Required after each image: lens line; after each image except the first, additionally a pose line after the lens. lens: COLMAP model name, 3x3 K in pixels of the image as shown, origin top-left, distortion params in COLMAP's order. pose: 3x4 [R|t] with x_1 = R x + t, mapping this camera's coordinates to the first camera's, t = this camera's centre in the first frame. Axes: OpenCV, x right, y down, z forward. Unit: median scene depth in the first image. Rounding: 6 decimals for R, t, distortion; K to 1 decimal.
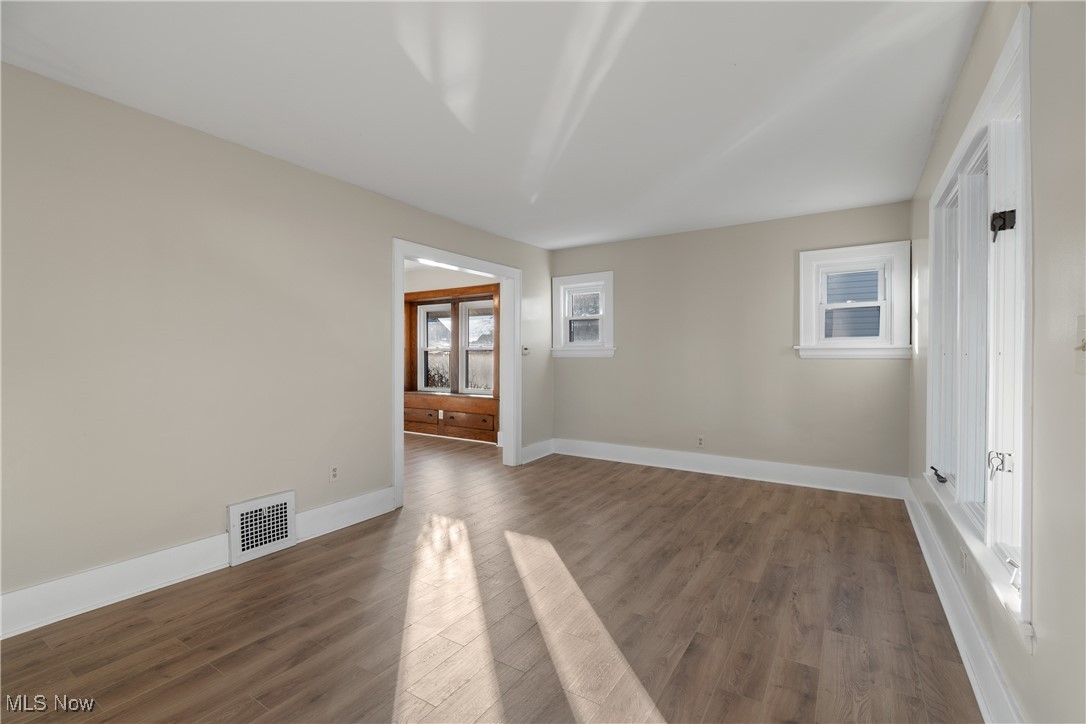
lens RADIAL K [[478.2, 0, 542.3], [0, 478.2, 352.9], [0, 0, 1]] dist [0.000232, -0.000177]
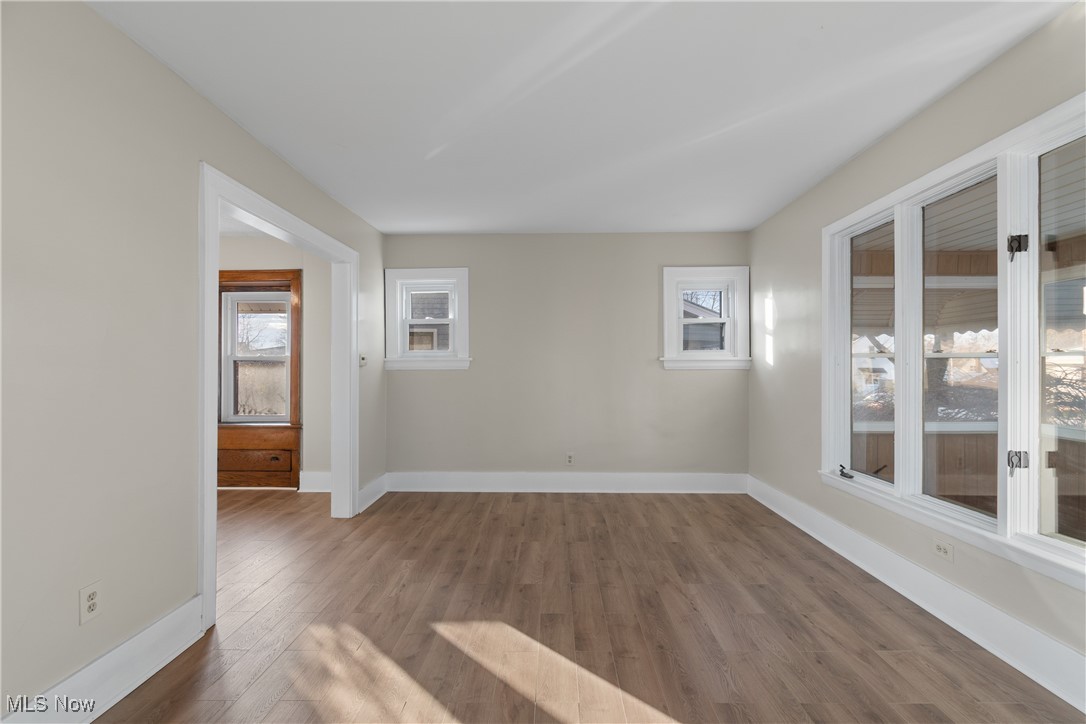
lens RADIAL K [[480.2, 0, 543.0], [0, 480.2, 362.0], [0, 0, 1]] dist [0.001681, -0.000115]
pose [[0.851072, 0.005079, 0.525025, -0.233526], [-0.000094, 0.999955, -0.009522, 0.004958], [-0.525049, 0.008054, 0.851034, 0.255894]]
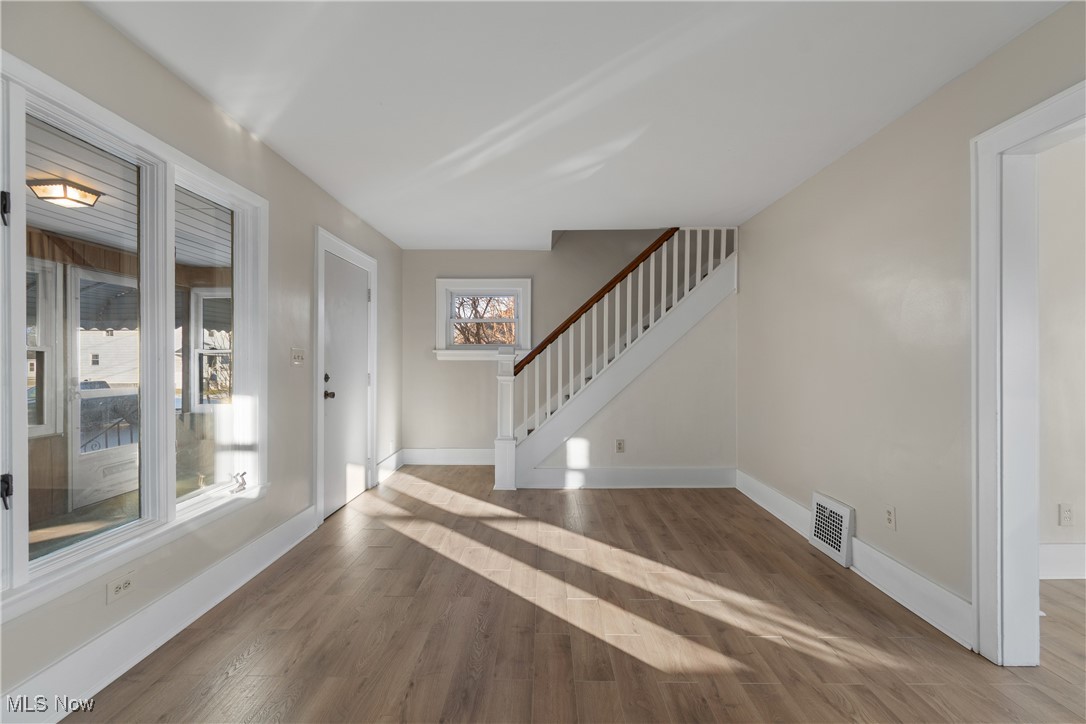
lens RADIAL K [[476.6, 0, 543.0], [0, 476.6, 362.0], [0, 0, 1]] dist [0.001691, 0.000159]
pose [[-0.841793, 0.001681, -0.539798, 0.331758], [0.003294, 0.999993, -0.002024, 0.006022], [0.539790, -0.003482, -0.841792, 1.043912]]
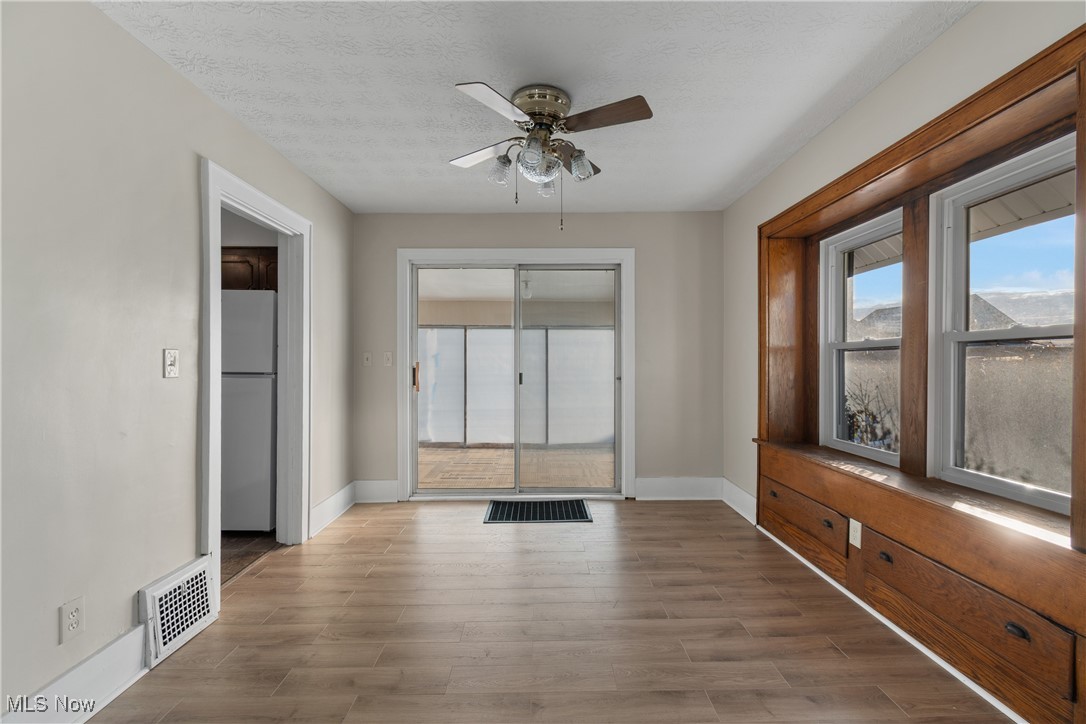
lens RADIAL K [[480.2, 0, 543.0], [0, 480.2, 362.0], [0, 0, 1]] dist [0.001681, -0.000115]
pose [[0.548839, -0.001779, -0.835926, -0.075872], [-0.000792, 0.999996, -0.002648, 0.013244], [0.835928, 0.002115, 0.548835, 0.984069]]
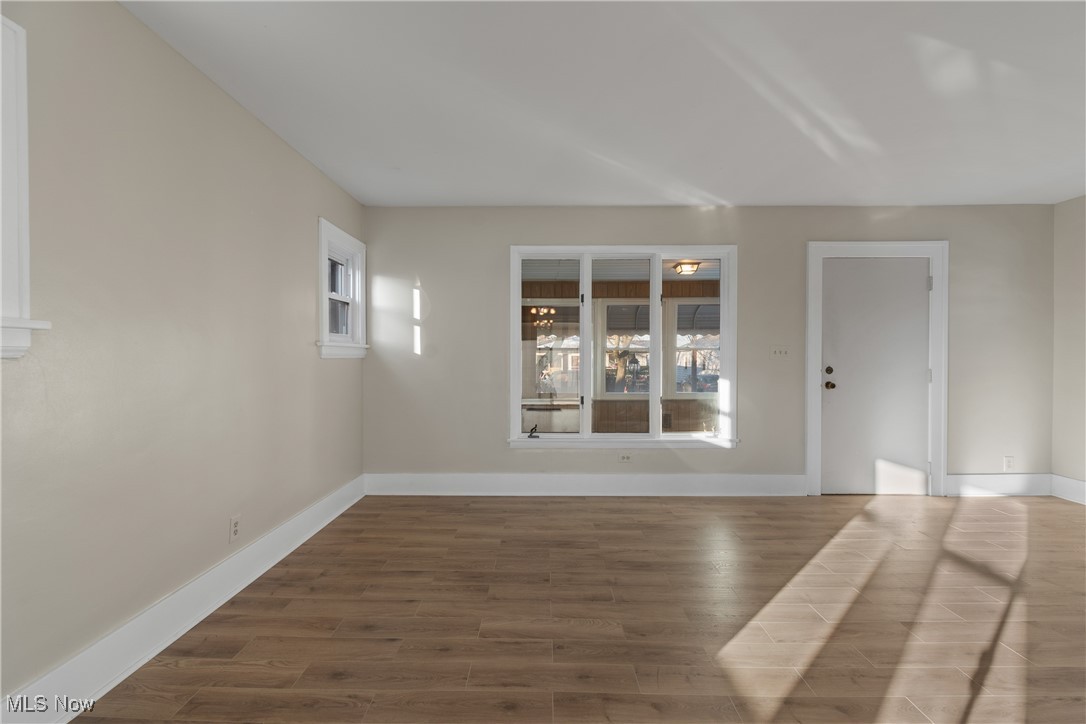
lens RADIAL K [[474.0, 0, 543.5], [0, 474.0, 360.4], [0, 0, 1]] dist [-0.000944, -0.000195]
pose [[-0.540463, -0.003712, 0.841360, -0.281474], [-0.004138, 0.999990, 0.001754, 0.012084], [-0.841358, -0.002534, -0.540473, 1.121316]]
